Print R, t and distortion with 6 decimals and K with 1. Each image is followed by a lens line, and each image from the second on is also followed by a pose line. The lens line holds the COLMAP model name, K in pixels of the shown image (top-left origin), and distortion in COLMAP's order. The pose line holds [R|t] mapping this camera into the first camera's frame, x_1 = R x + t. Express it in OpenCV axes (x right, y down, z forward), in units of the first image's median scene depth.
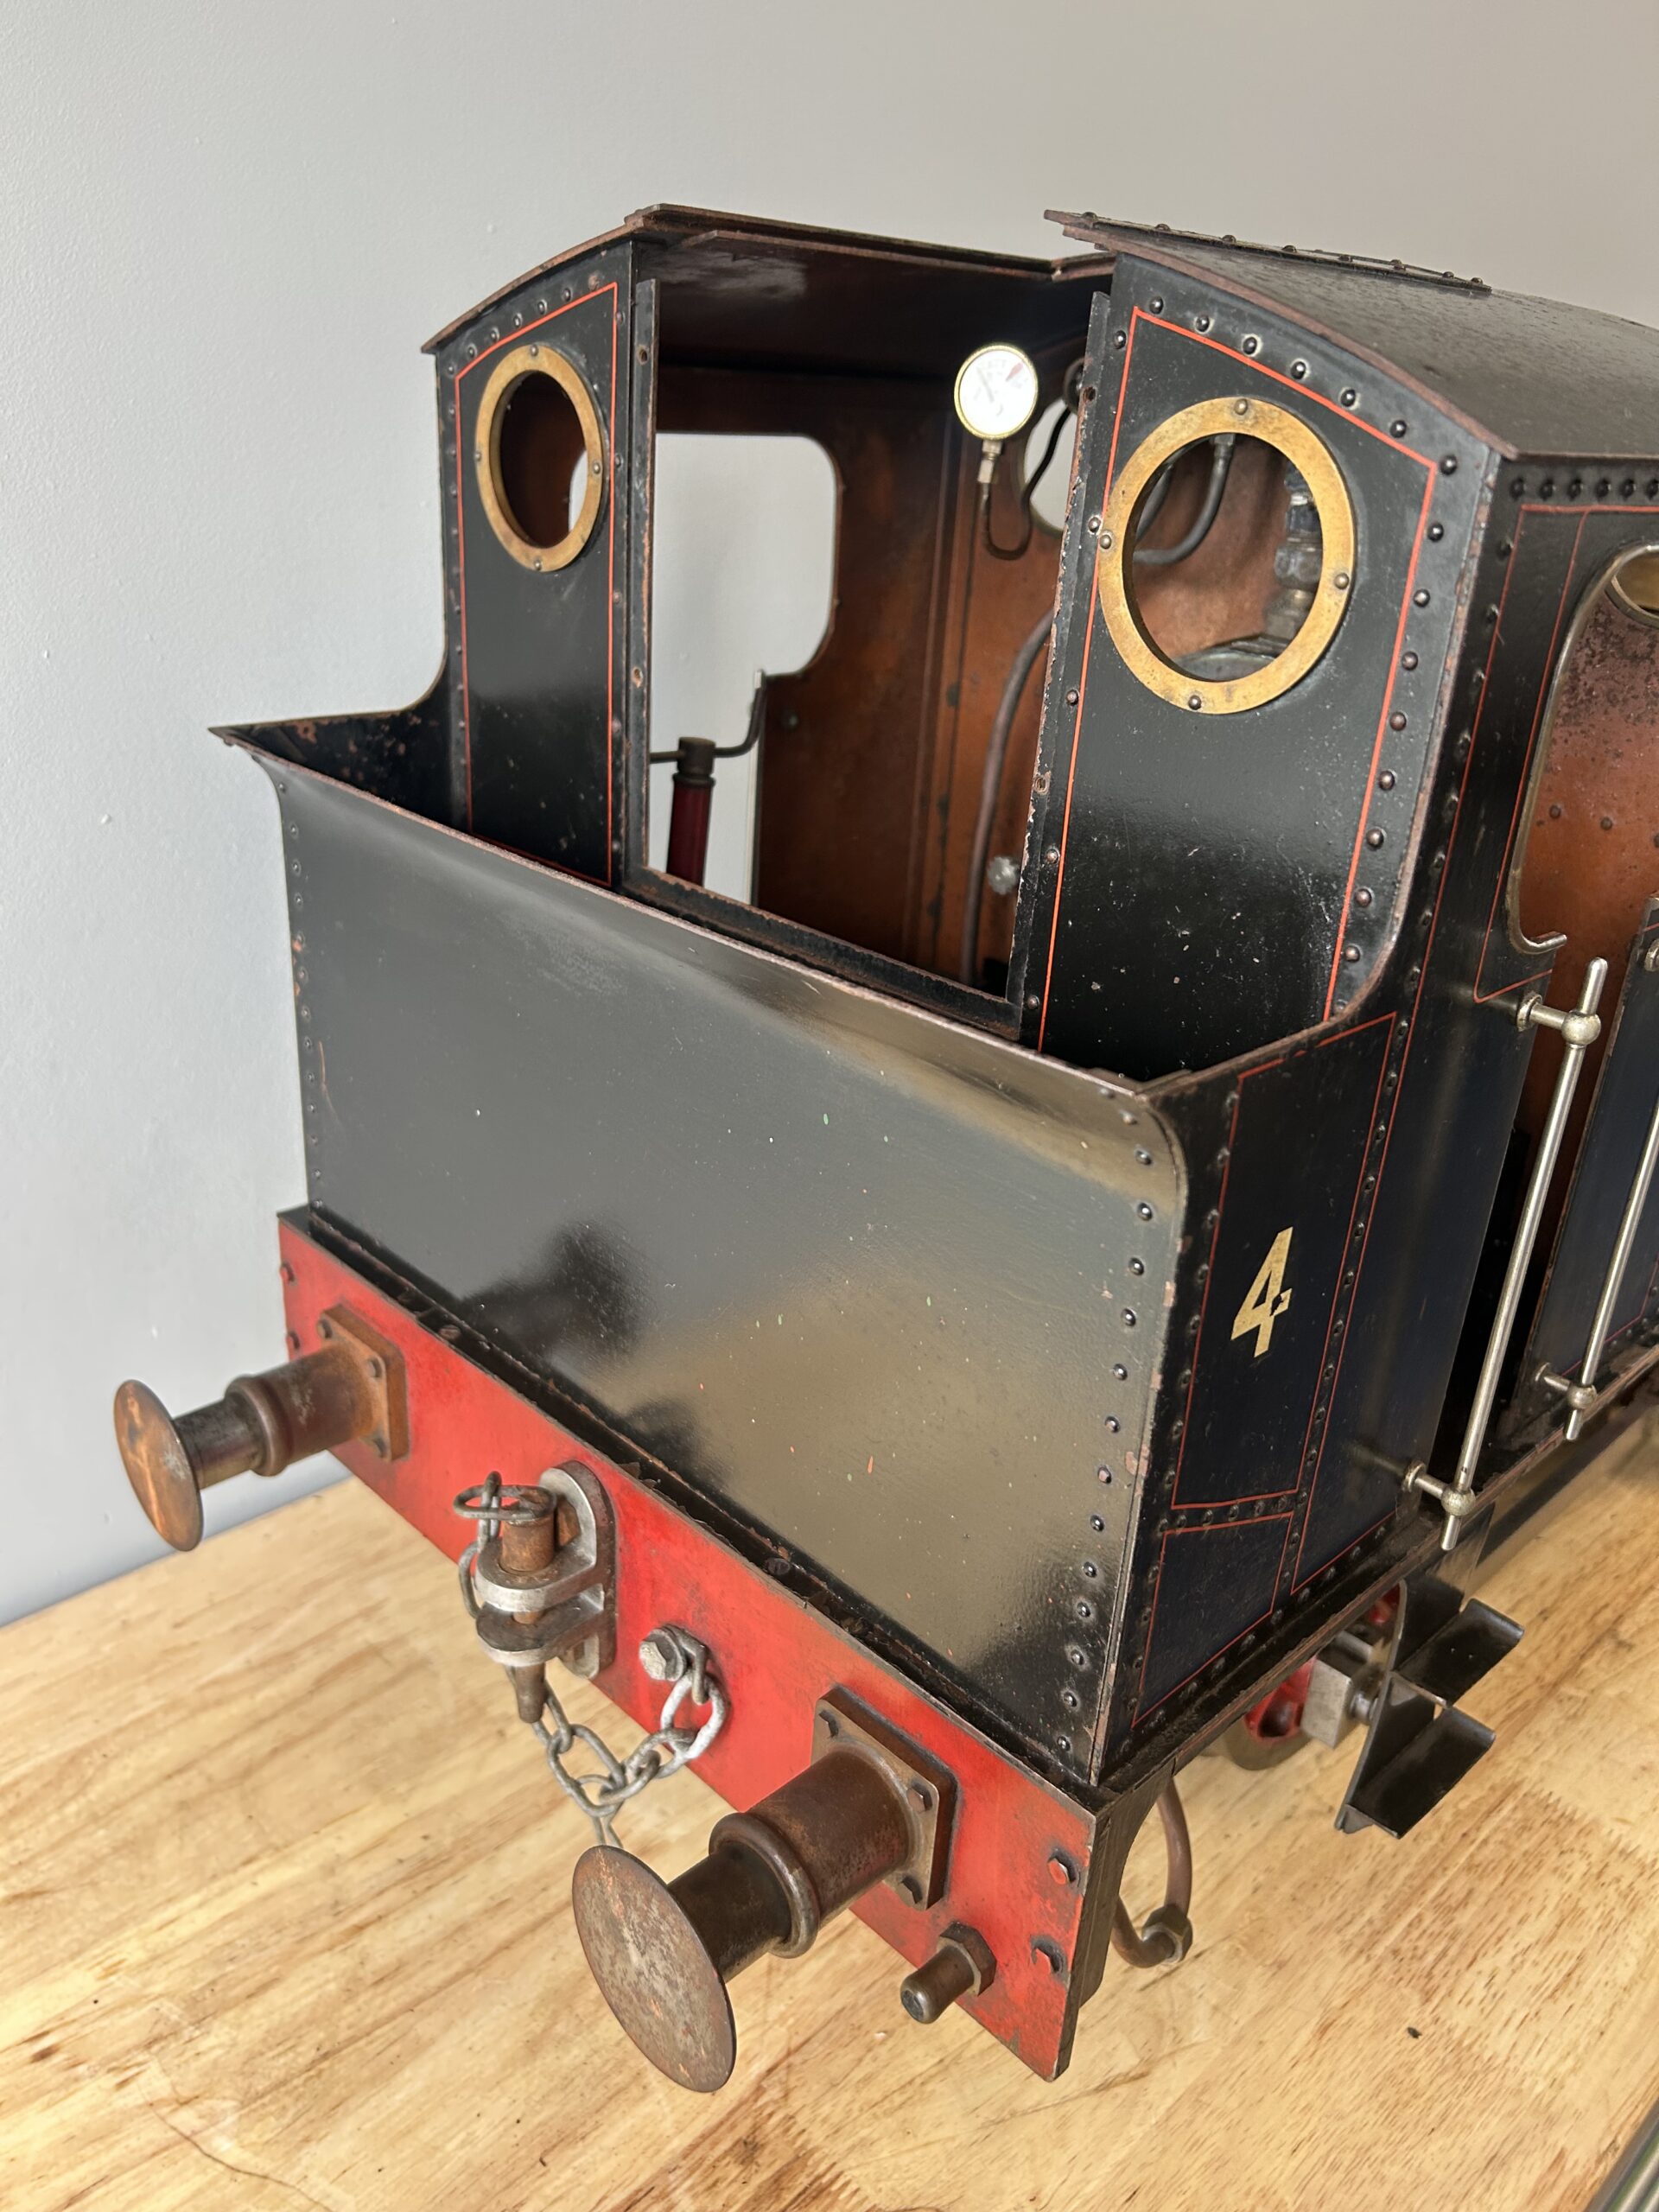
lens RADIAL K [[1732.8, 0, 795.7], [0, 1732.8, 1118.7], [0, 0, 1]] dist [0.023031, -0.039020]
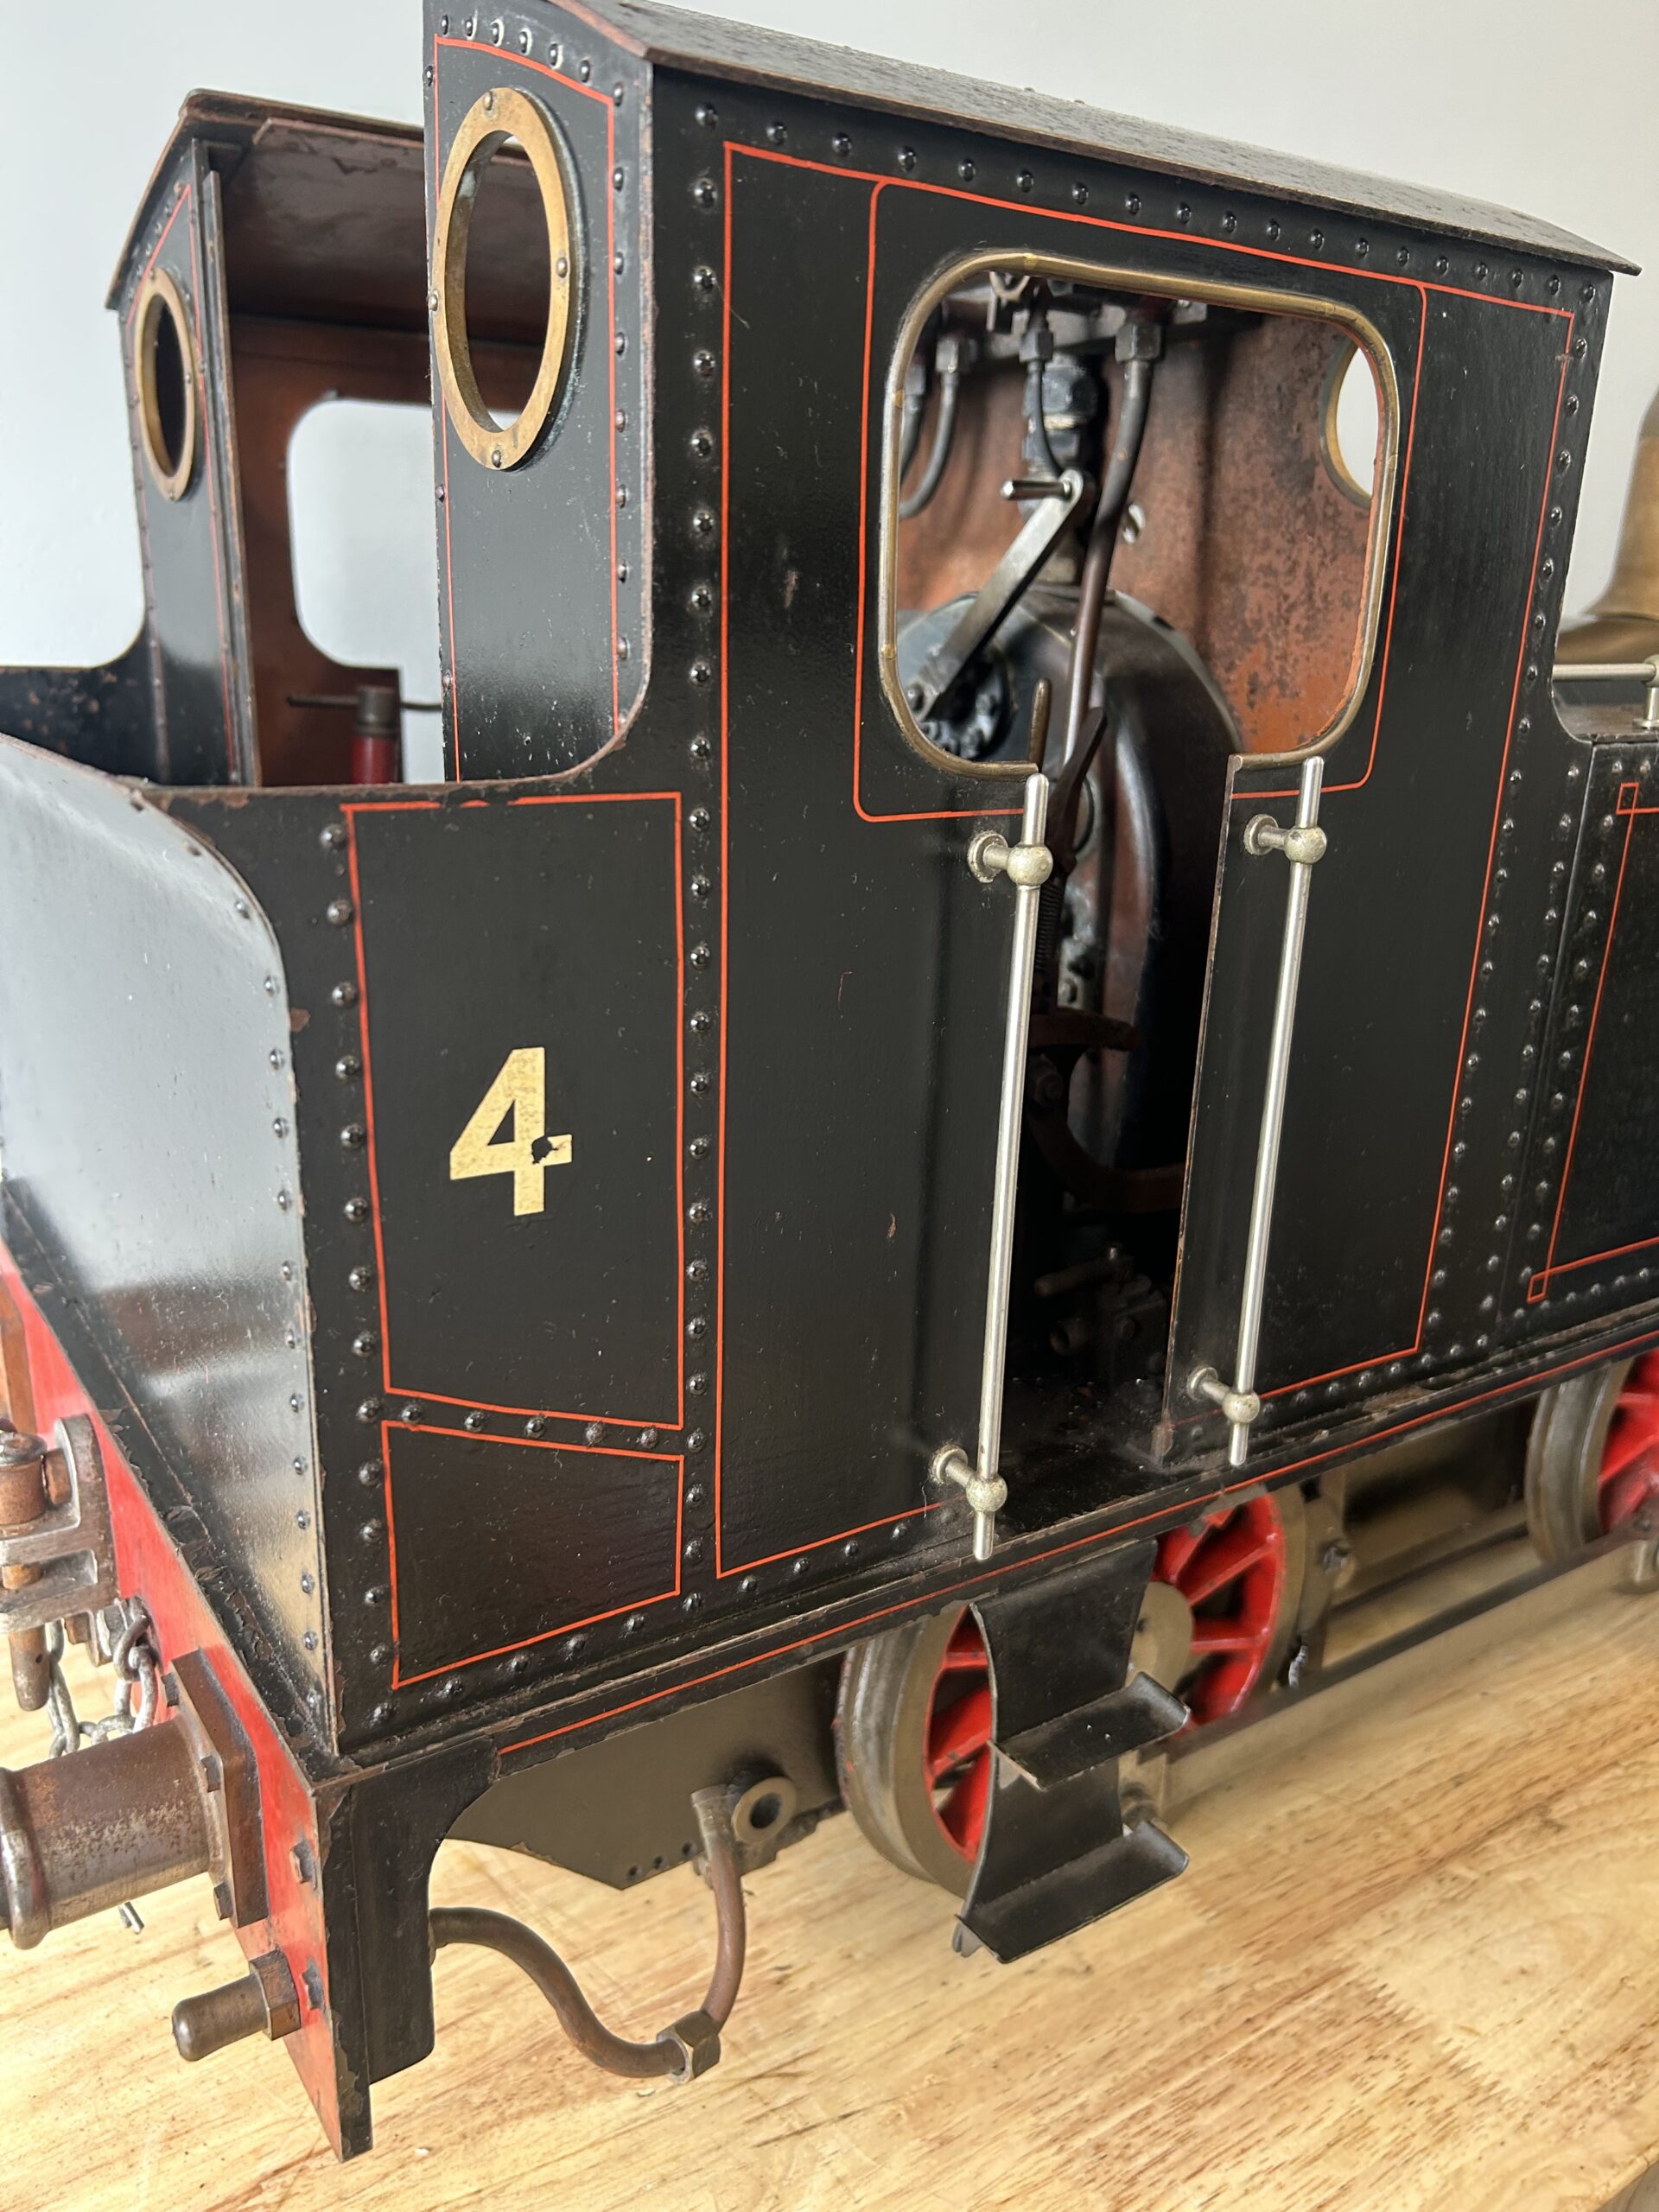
lens RADIAL K [[1732.8, 0, 716.6], [0, 1732.8, 1090.7], [0, 0, 1]] dist [0.023031, -0.039020]
pose [[0.980150, 0.023064, -0.196909, 0.306990], [-0.048006, 0.991263, -0.122850, 0.104099], [0.192355, 0.129865, 0.972695, 0.129281]]
